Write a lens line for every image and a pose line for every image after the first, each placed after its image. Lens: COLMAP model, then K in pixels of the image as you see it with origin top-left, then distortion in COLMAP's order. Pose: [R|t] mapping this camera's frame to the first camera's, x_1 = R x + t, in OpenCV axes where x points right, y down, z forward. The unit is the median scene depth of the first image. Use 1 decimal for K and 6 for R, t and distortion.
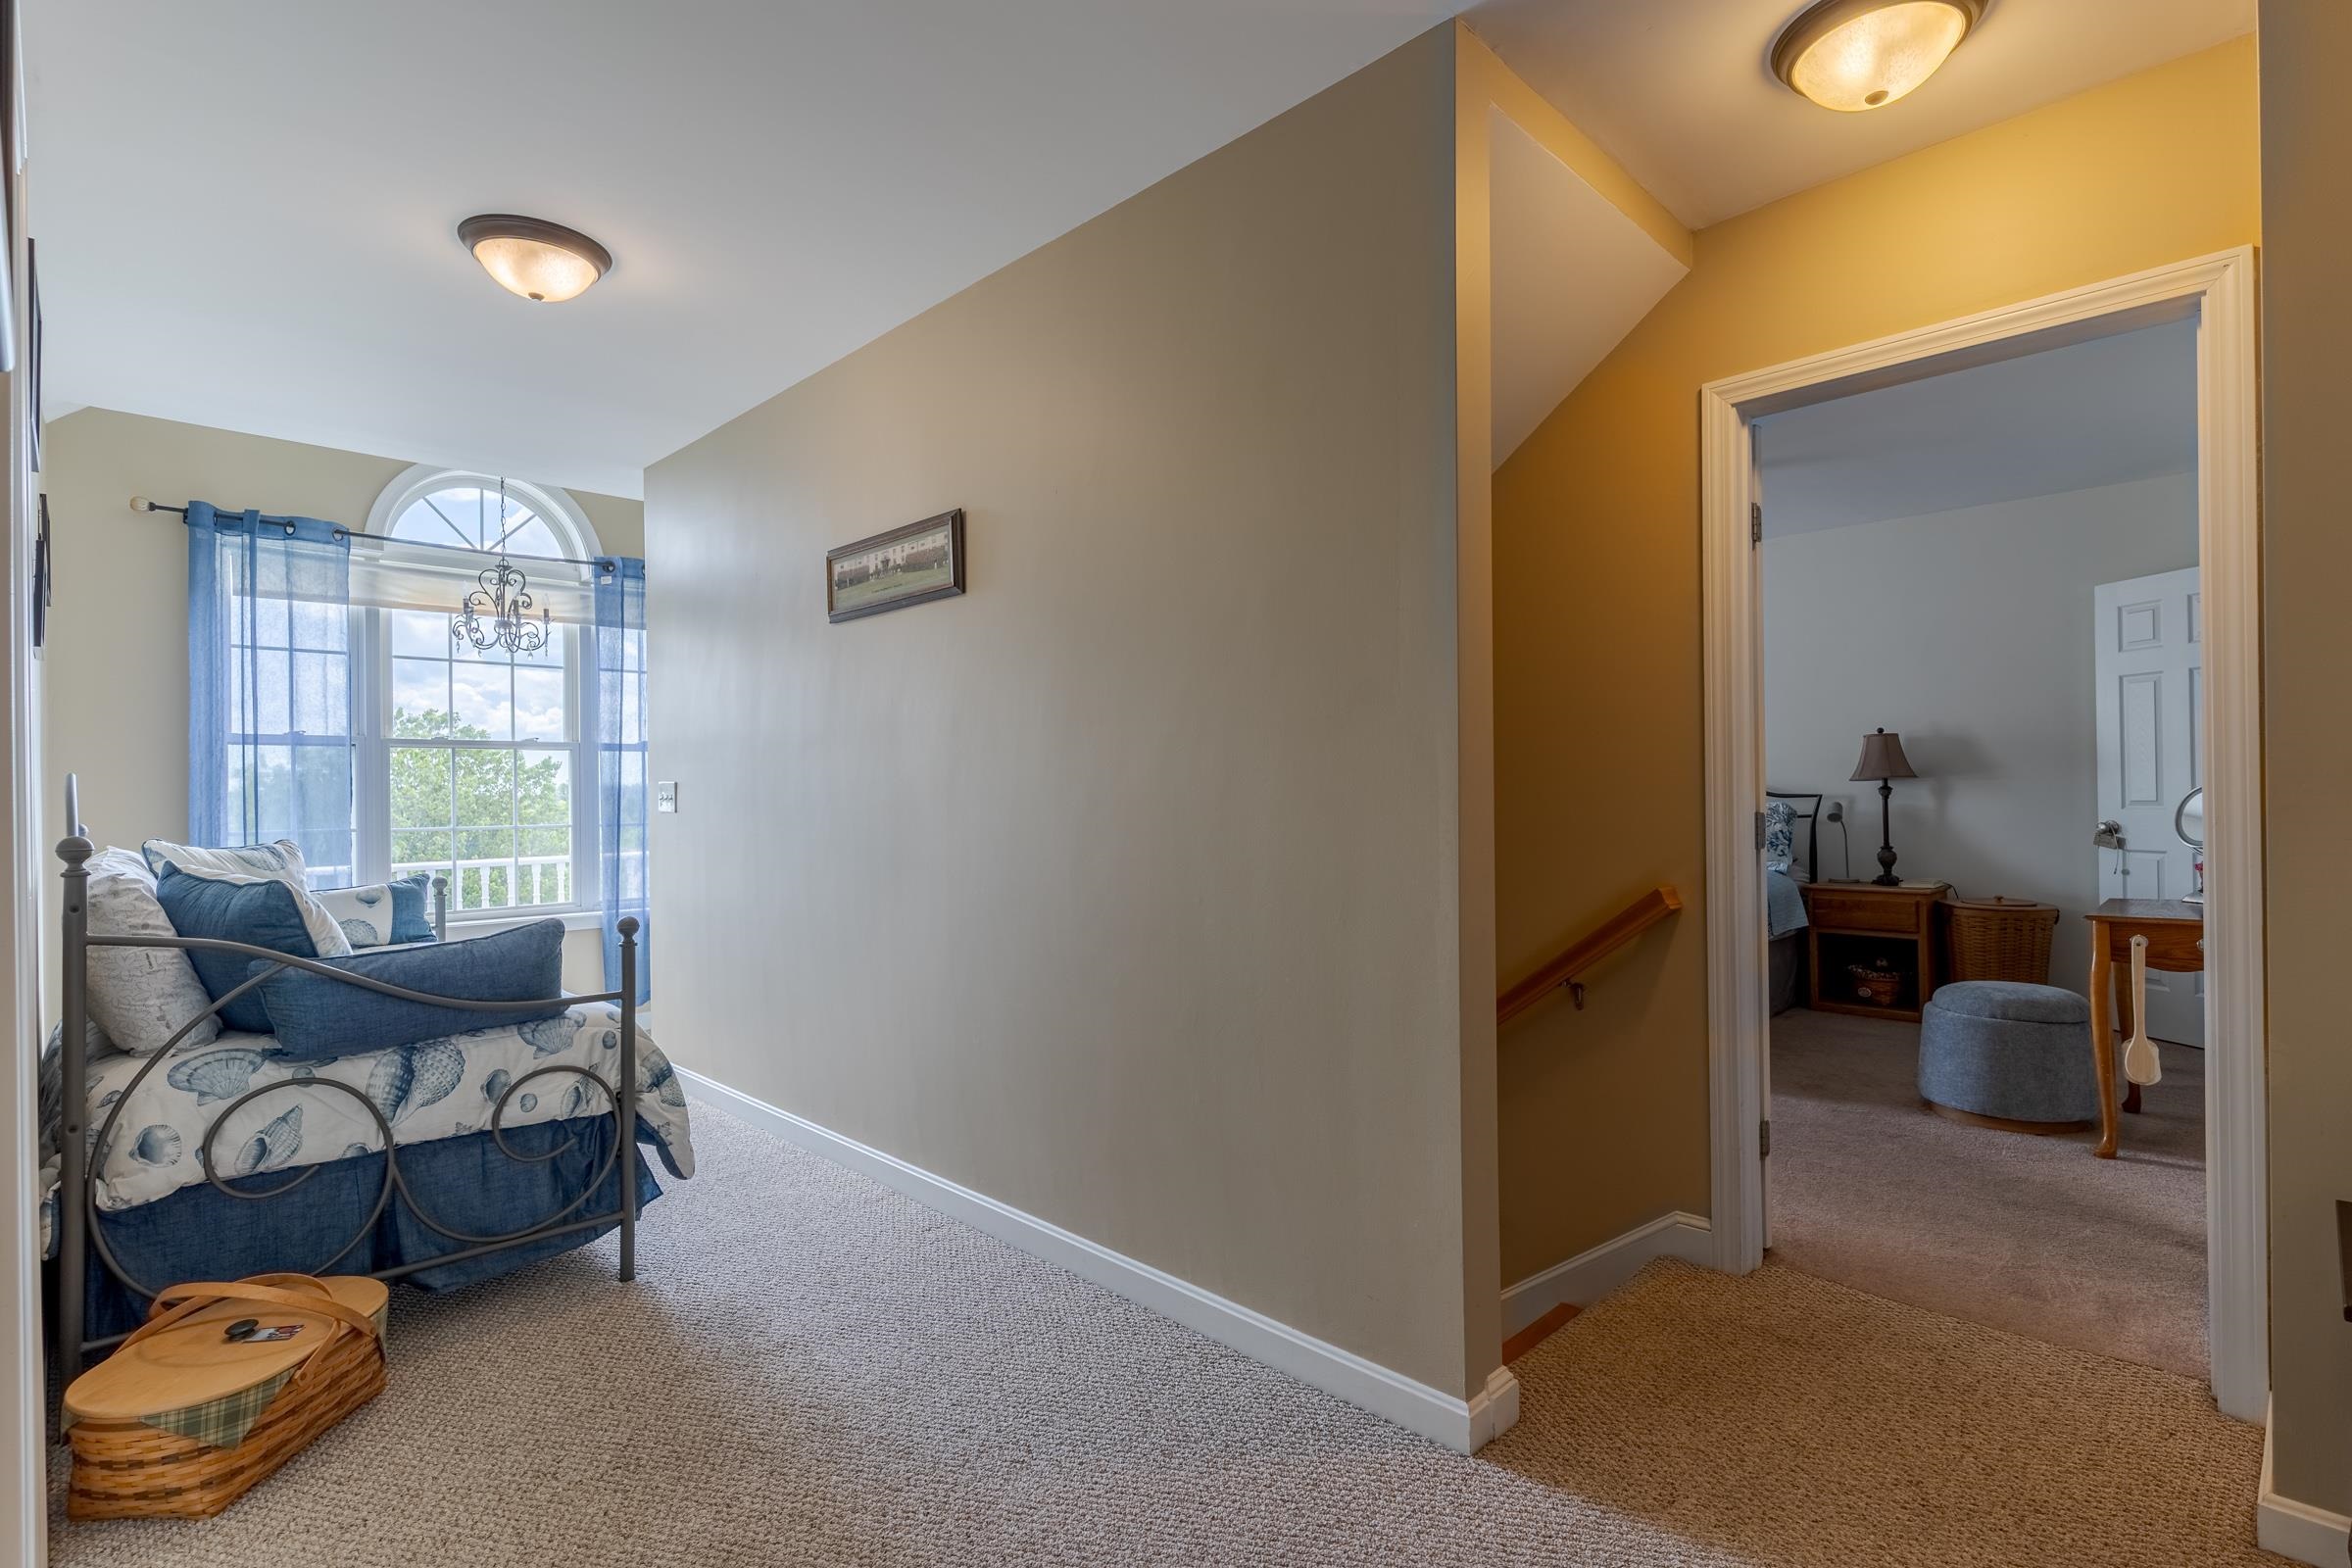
lens RADIAL K [[1121.1, 0, 1167.6], [0, 1121.1, 783.6], [0, 0, 1]] dist [0.000011, 0.000895]
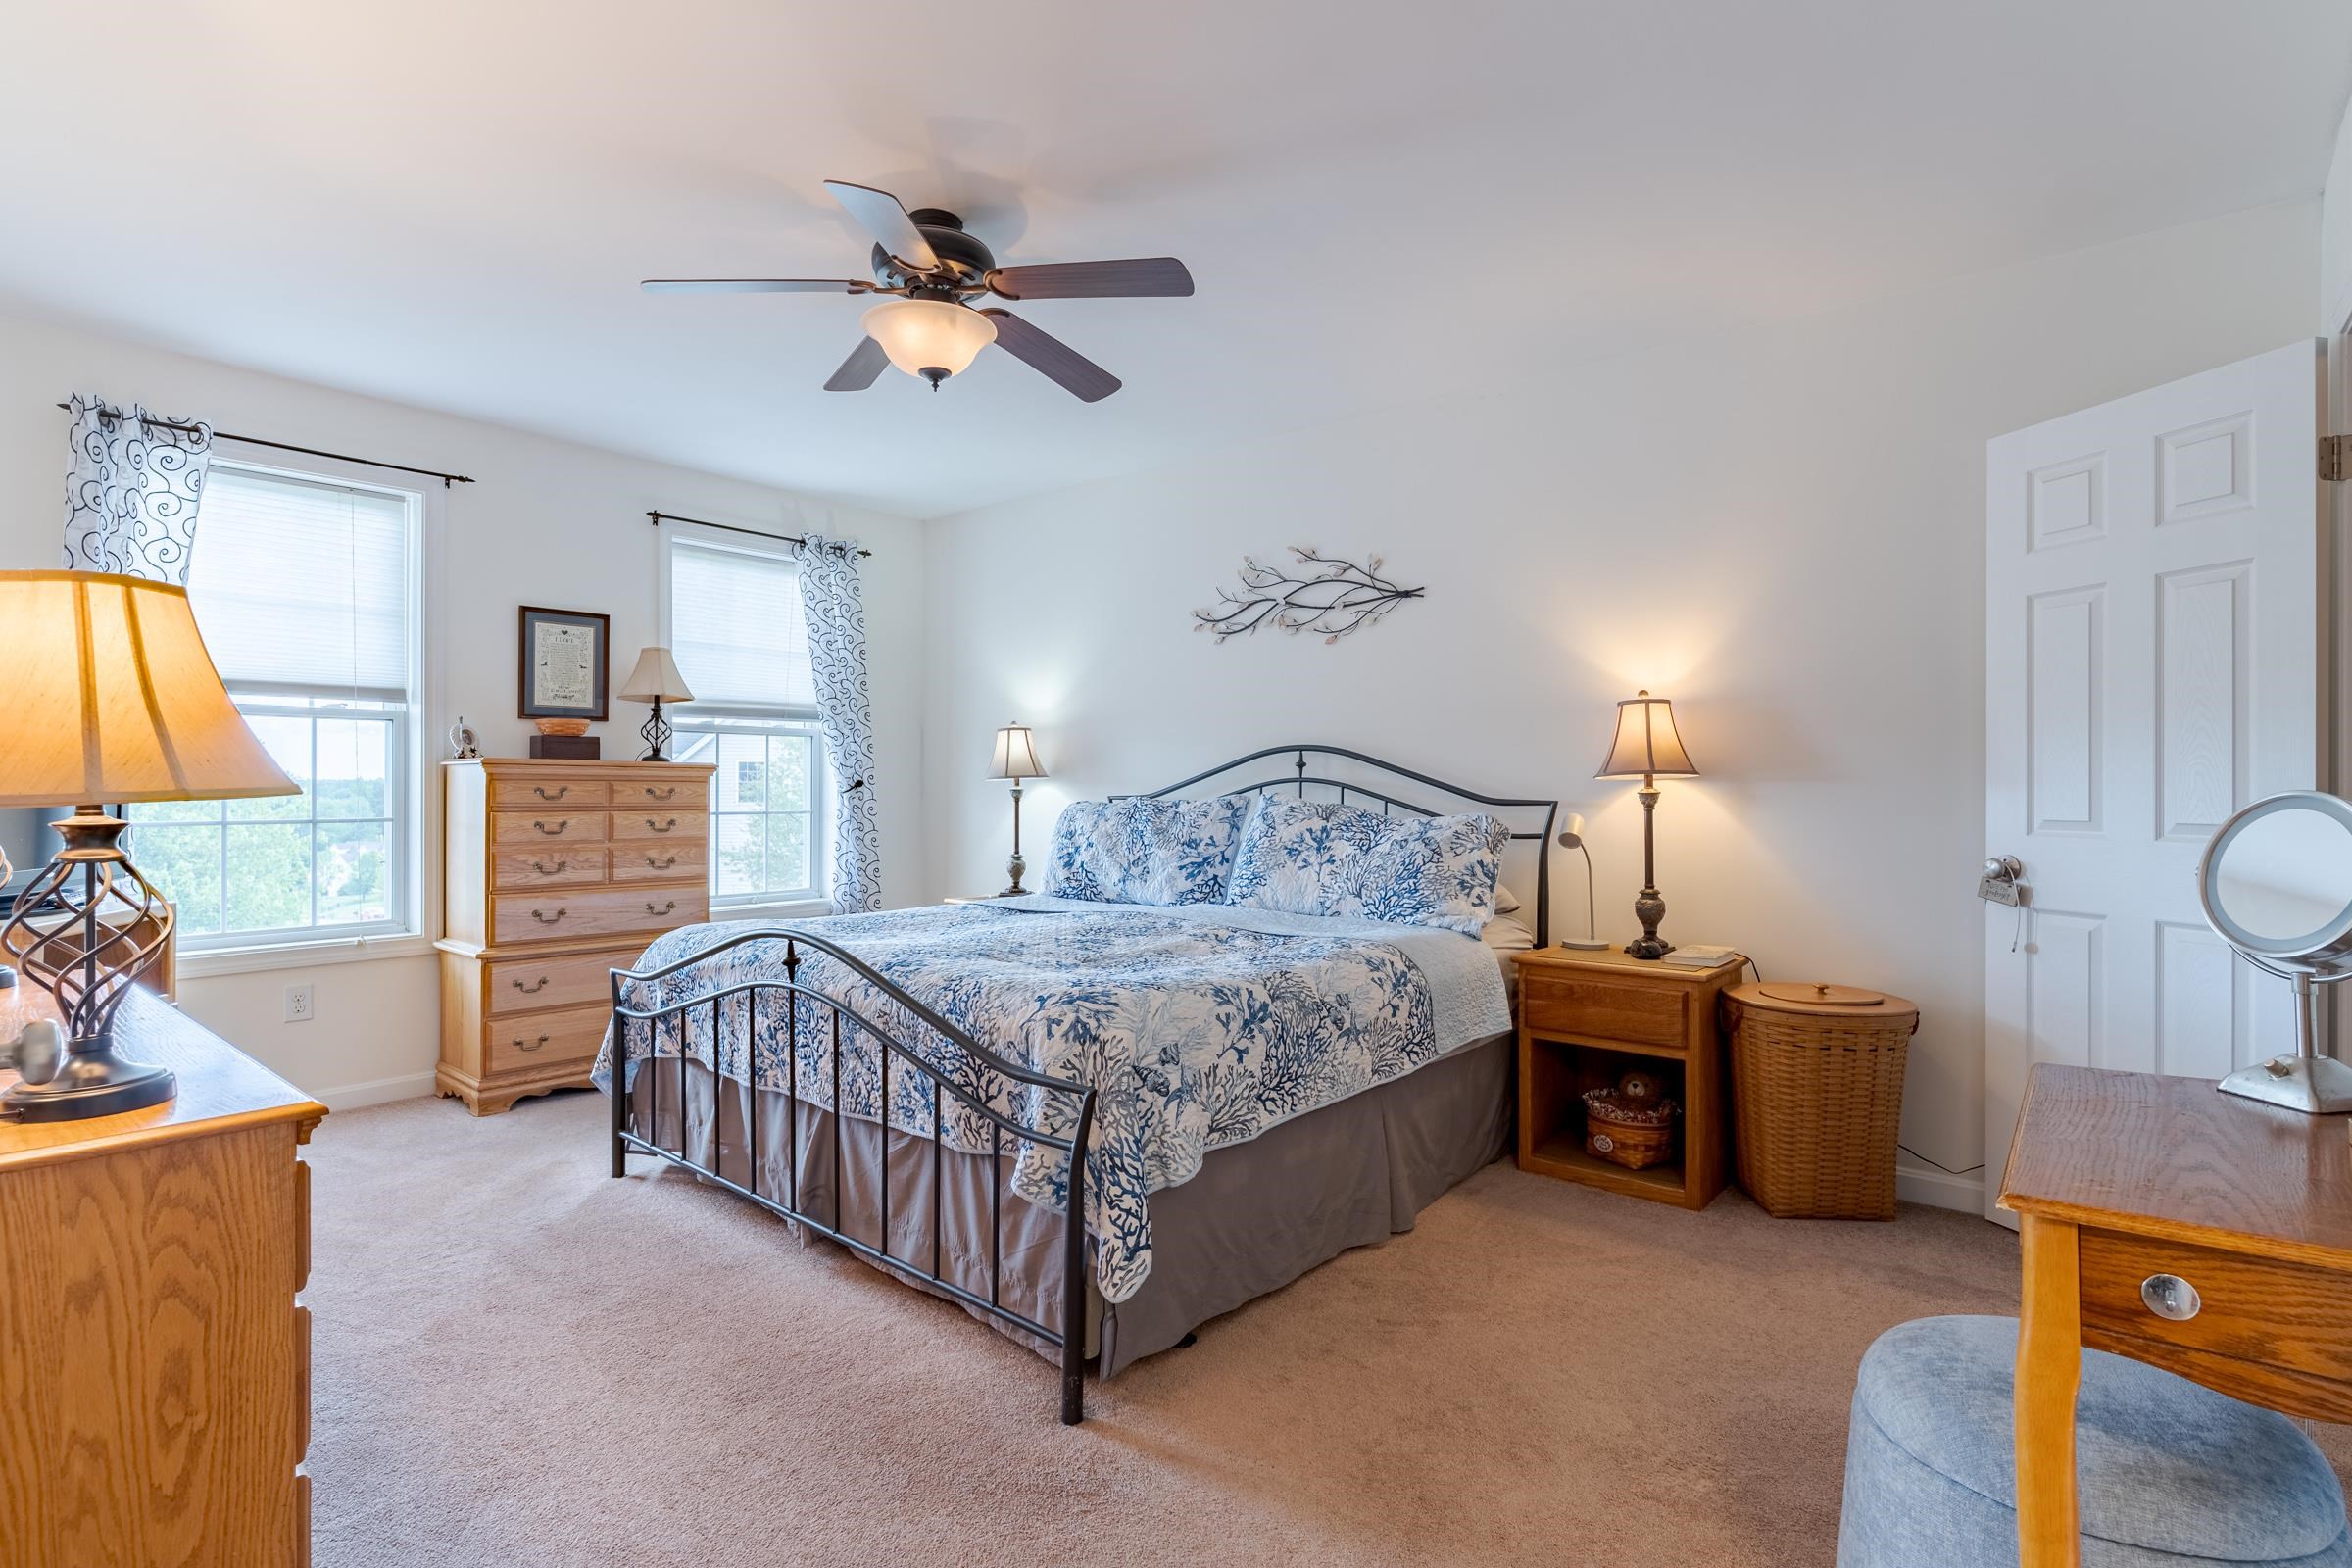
lens RADIAL K [[1140.9, 0, 1174.1], [0, 1140.9, 780.1], [0, 0, 1]] dist [-0.001528, 0.001276]
pose [[0.995488, 0.017935, 0.093179, 0.344854], [-0.017717, 0.999838, -0.003166, 0.004073], [-0.093220, 0.001501, 0.995644, 0.436457]]
